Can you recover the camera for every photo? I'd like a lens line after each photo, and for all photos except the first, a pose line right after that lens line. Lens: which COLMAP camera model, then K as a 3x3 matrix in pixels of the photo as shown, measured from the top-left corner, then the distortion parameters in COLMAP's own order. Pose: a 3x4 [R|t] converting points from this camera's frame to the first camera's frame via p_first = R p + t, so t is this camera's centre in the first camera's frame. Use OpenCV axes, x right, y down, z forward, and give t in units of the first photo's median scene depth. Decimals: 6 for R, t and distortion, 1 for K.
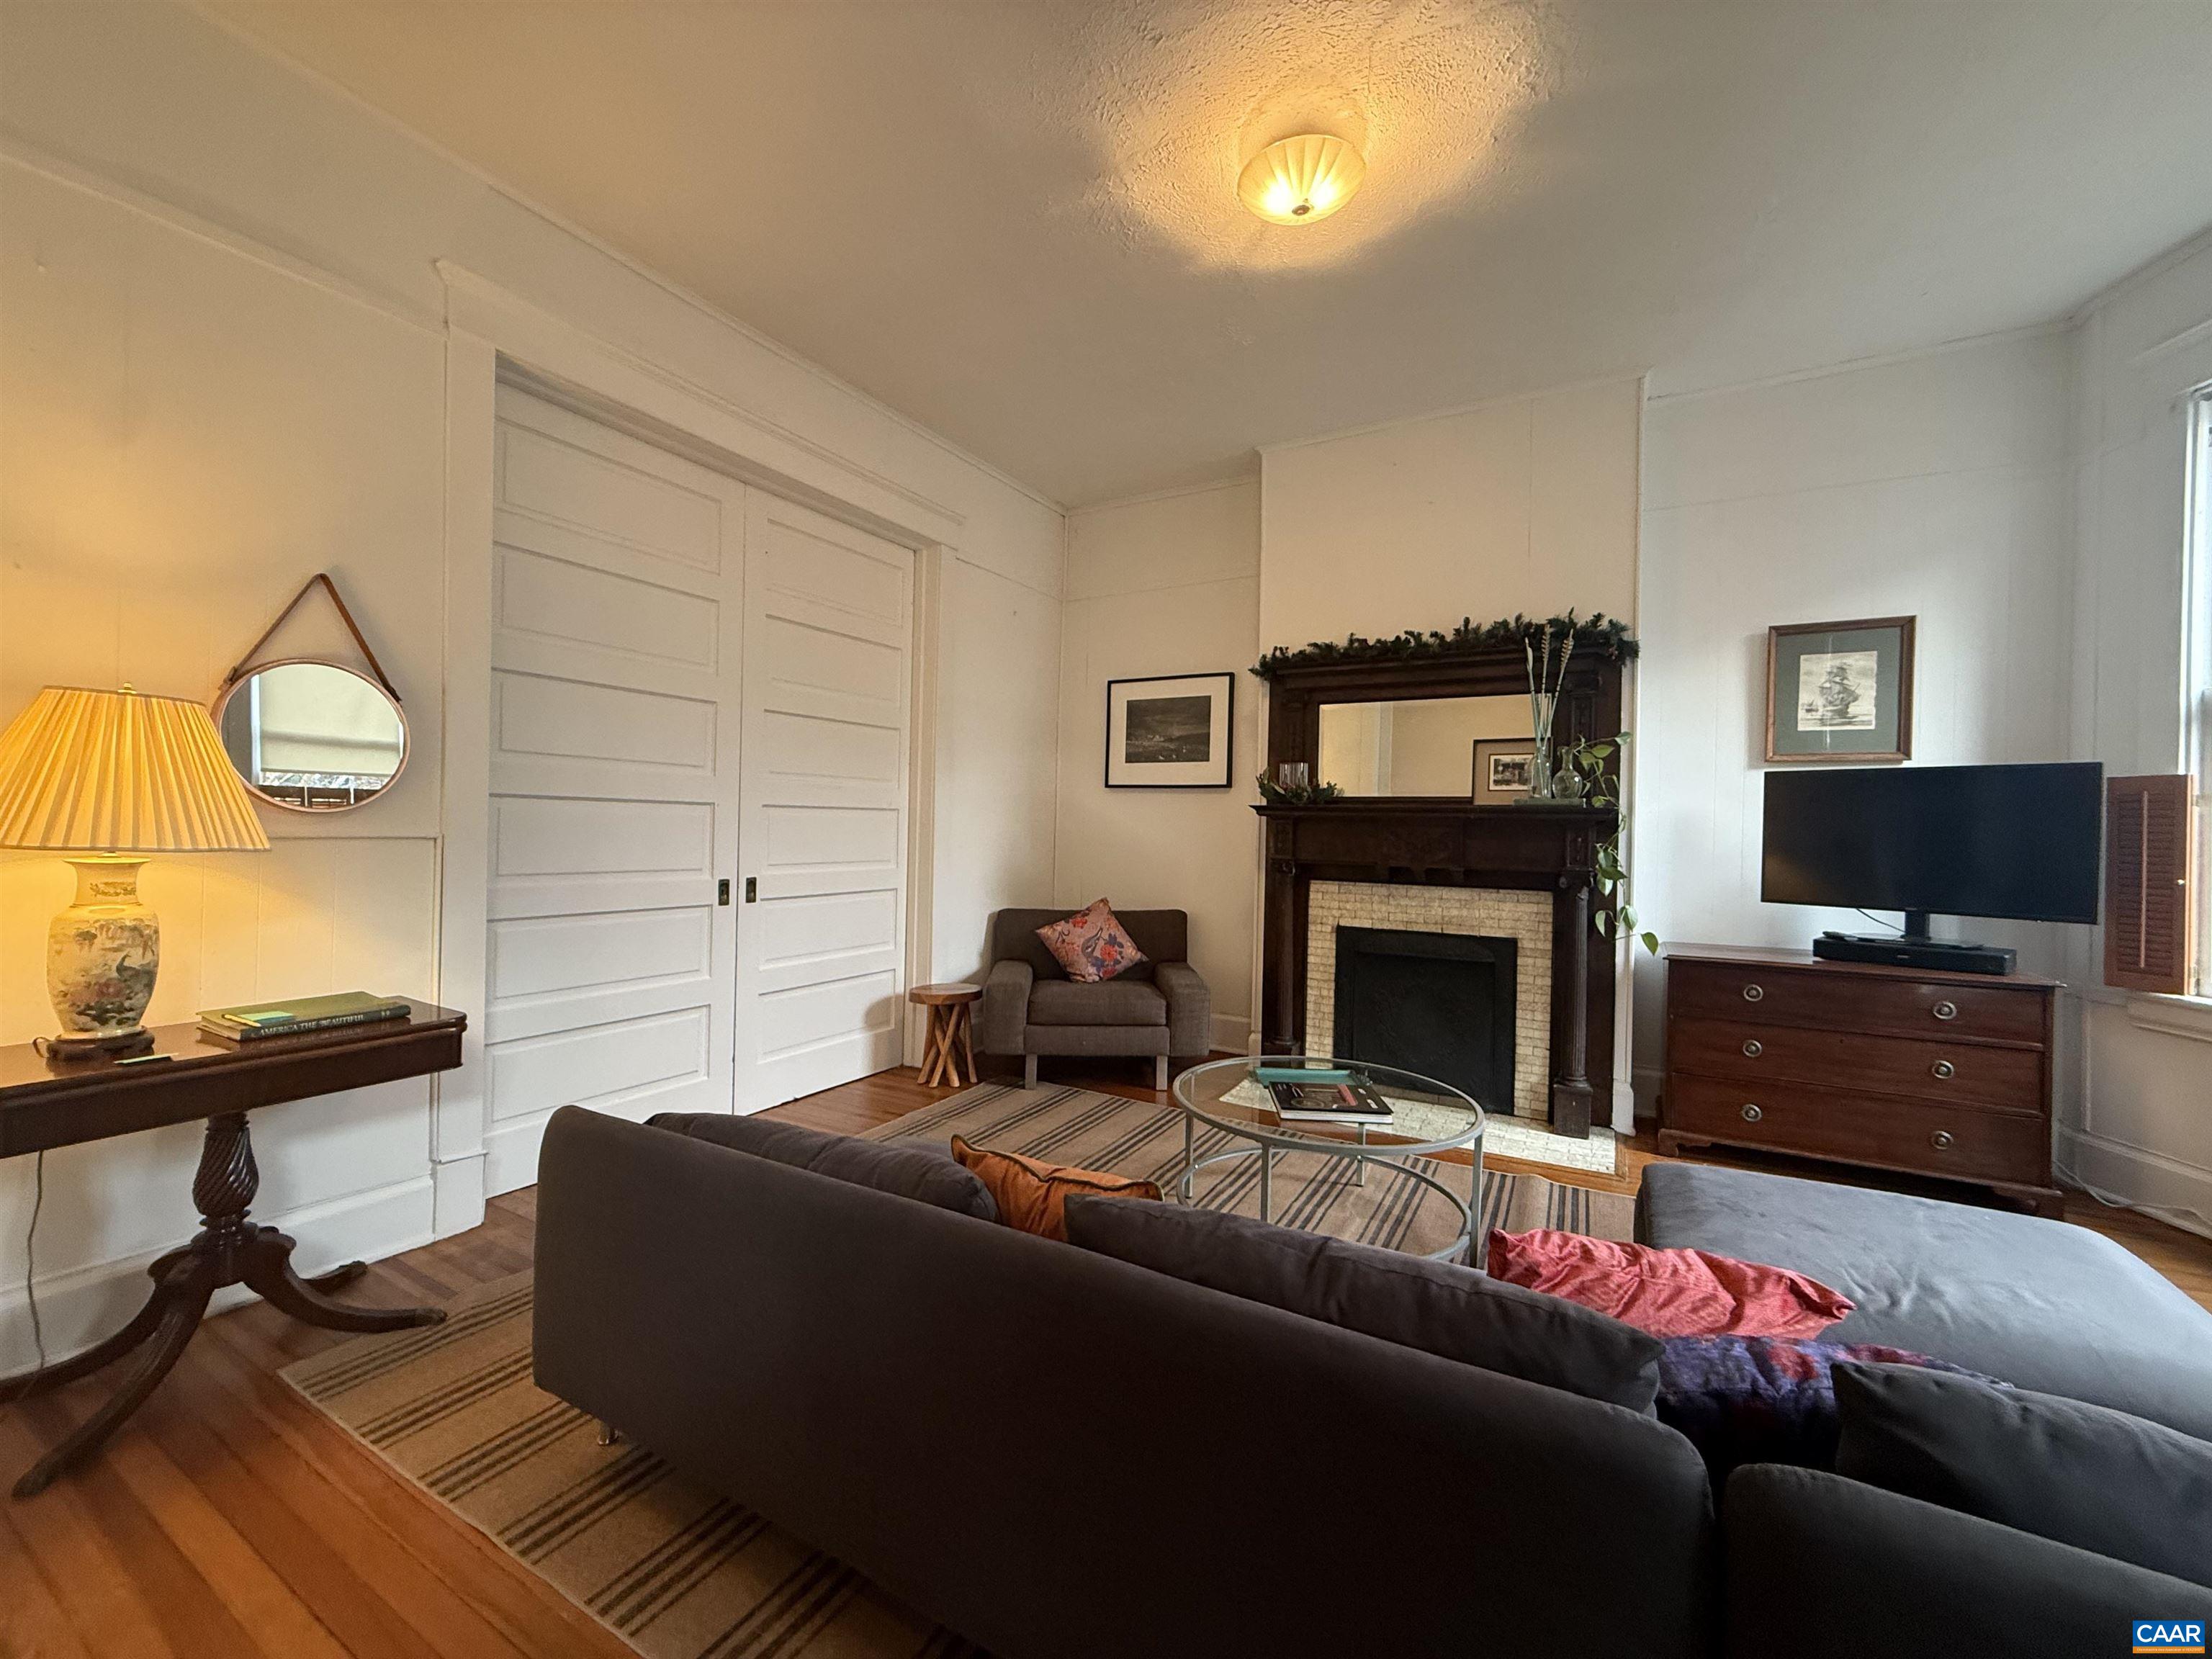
lens RADIAL K [[880.6, 0, 1096.5], [0, 880.6, 827.5], [0, 0, 1]] dist [-0.000541, -0.000009]
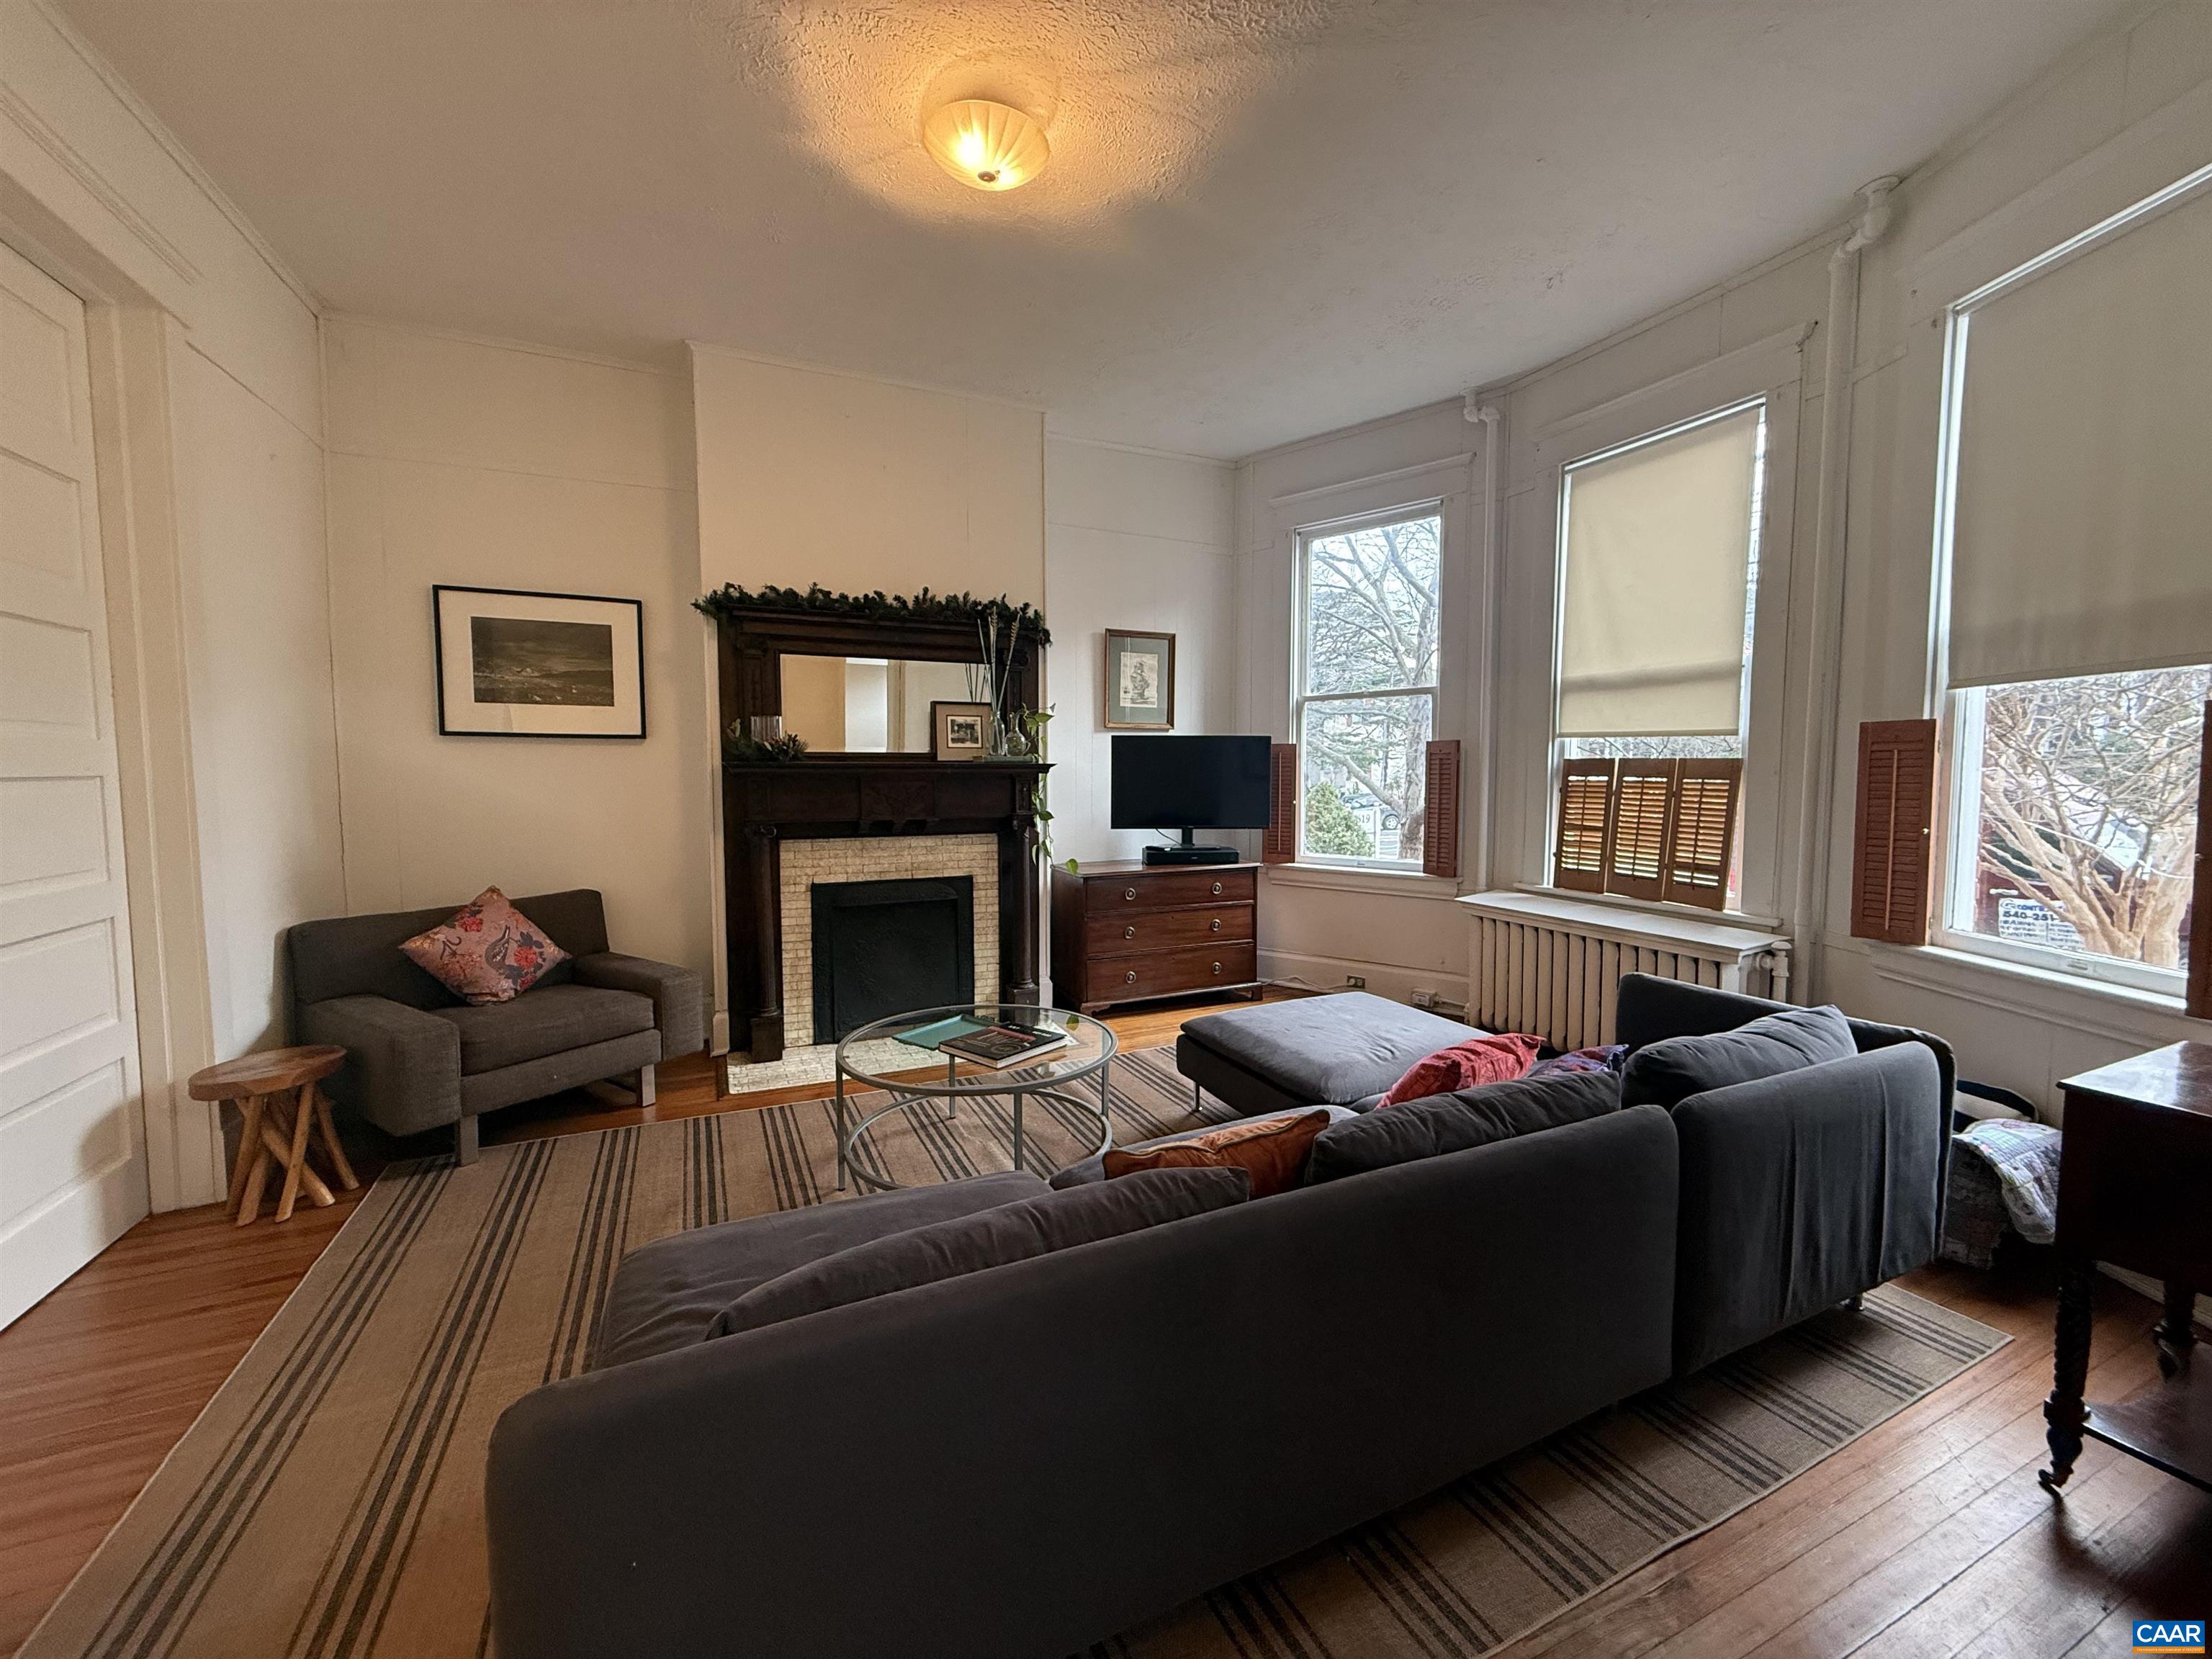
lens RADIAL K [[880.6, 0, 1096.5], [0, 880.6, 827.5], [0, 0, 1]] dist [-0.000541, -0.000009]
pose [[0.583244, -0.073695, 0.808947, -0.361725], [0.012508, 0.996573, 0.081770, -0.030053], [-0.812201, -0.037573, 0.582167, 0.189604]]
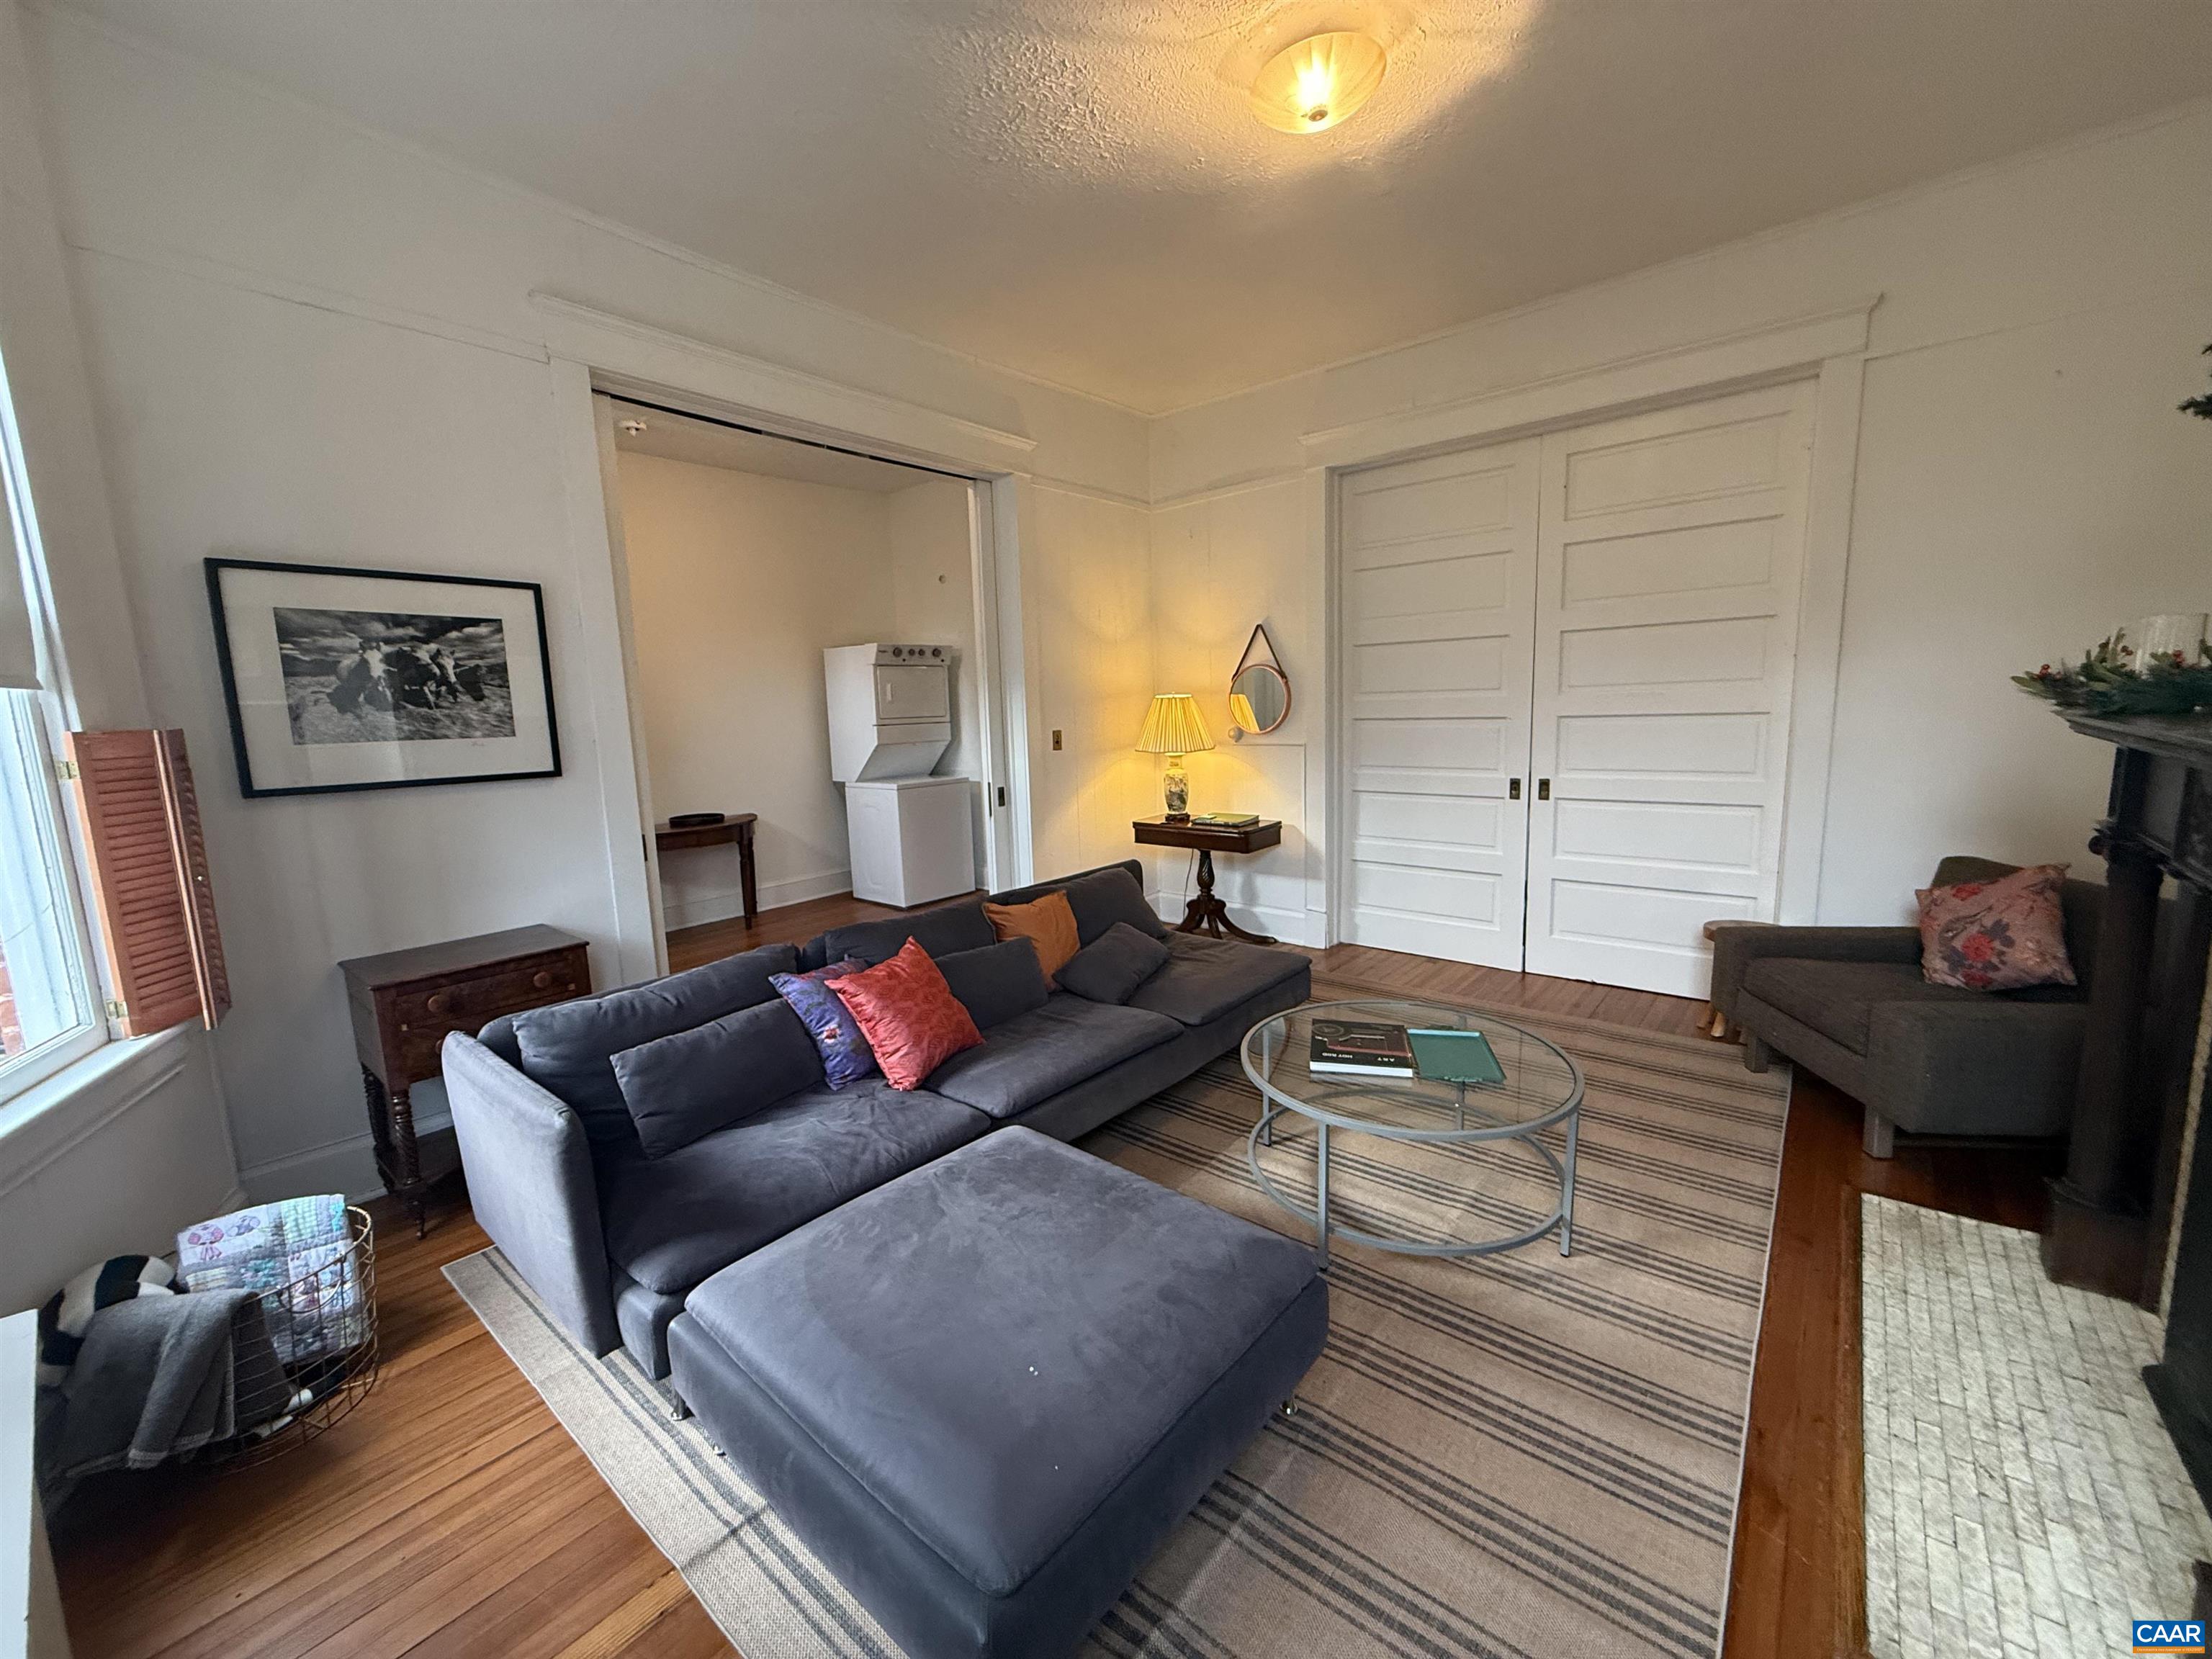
lens RADIAL K [[876.7, 0, 1106.0], [0, 876.7, 829.5], [0, 0, 1]] dist [0.001103, 0.000077]
pose [[-0.177022, 0.129543, -0.975644, 0.833613], [0.030935, 0.991543, 0.126042, -0.040312], [0.983721, -0.007869, -0.179532, 0.609453]]
